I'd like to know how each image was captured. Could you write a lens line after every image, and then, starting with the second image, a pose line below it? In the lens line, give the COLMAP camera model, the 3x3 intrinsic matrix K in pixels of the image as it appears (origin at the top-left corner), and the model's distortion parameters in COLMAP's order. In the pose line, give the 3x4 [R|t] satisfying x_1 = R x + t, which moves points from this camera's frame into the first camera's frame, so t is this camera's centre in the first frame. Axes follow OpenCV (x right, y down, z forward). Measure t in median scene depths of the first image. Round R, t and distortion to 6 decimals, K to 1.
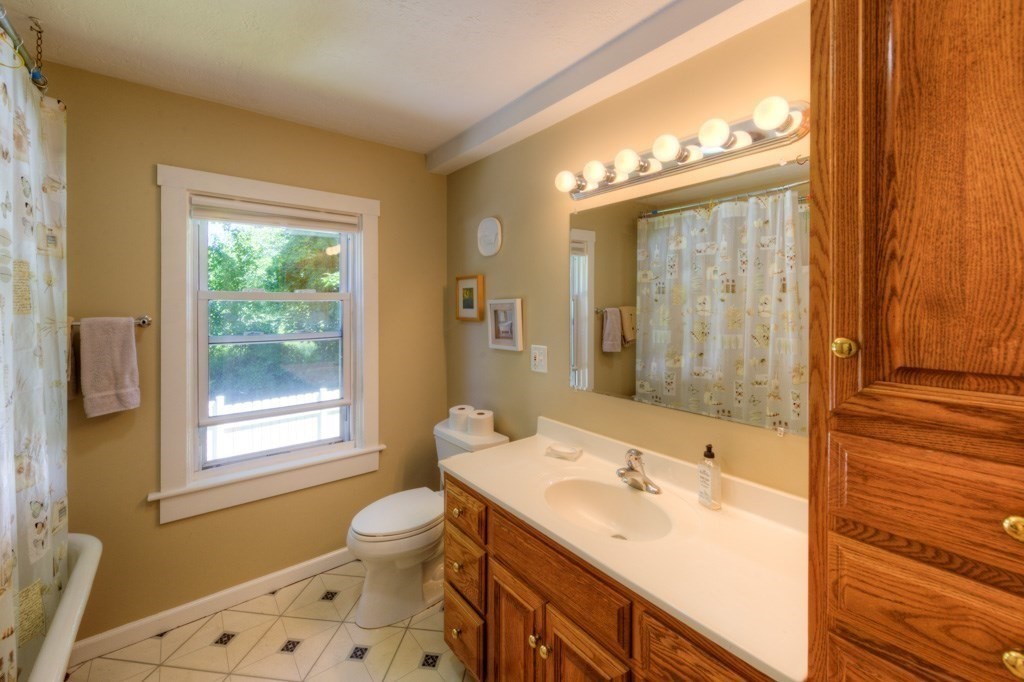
lens RADIAL K [[429.1, 0, 508.8], [0, 429.1, 303.0], [0, 0, 1]] dist [0.001011, -0.000635]
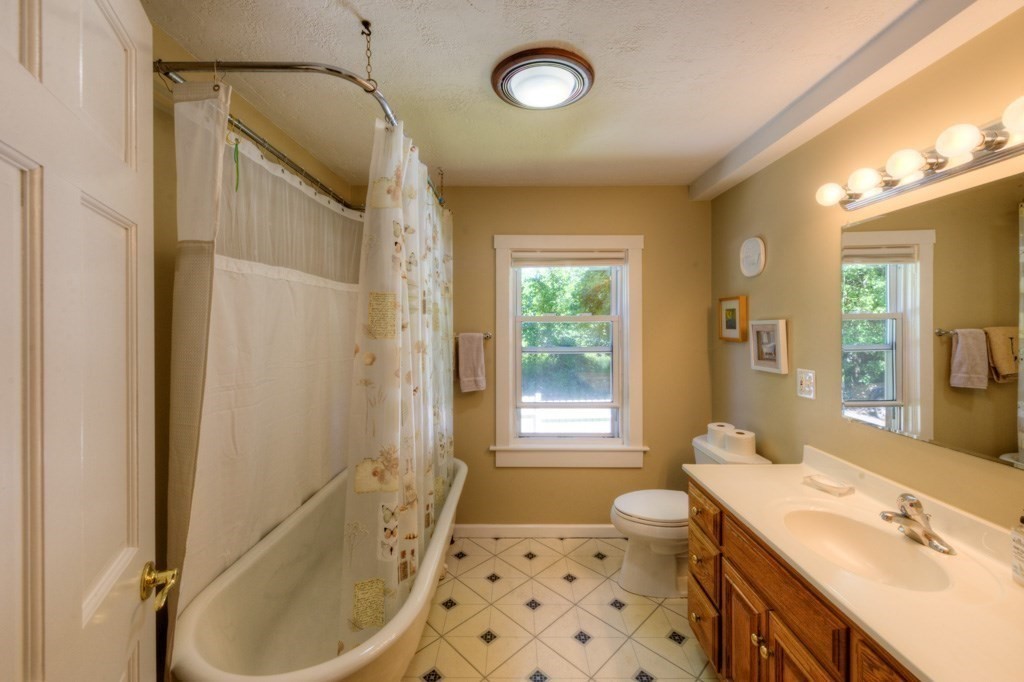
lens RADIAL K [[410.8, 0, 515.0], [0, 410.8, 320.5], [0, 0, 1]] dist [0.000014, -0.000163]
pose [[0.792141, -0.003231, -0.610329, 0.143403], [0.002445, 0.999995, -0.002121, -0.009894], [0.610333, 0.000188, 0.792145, -0.127769]]
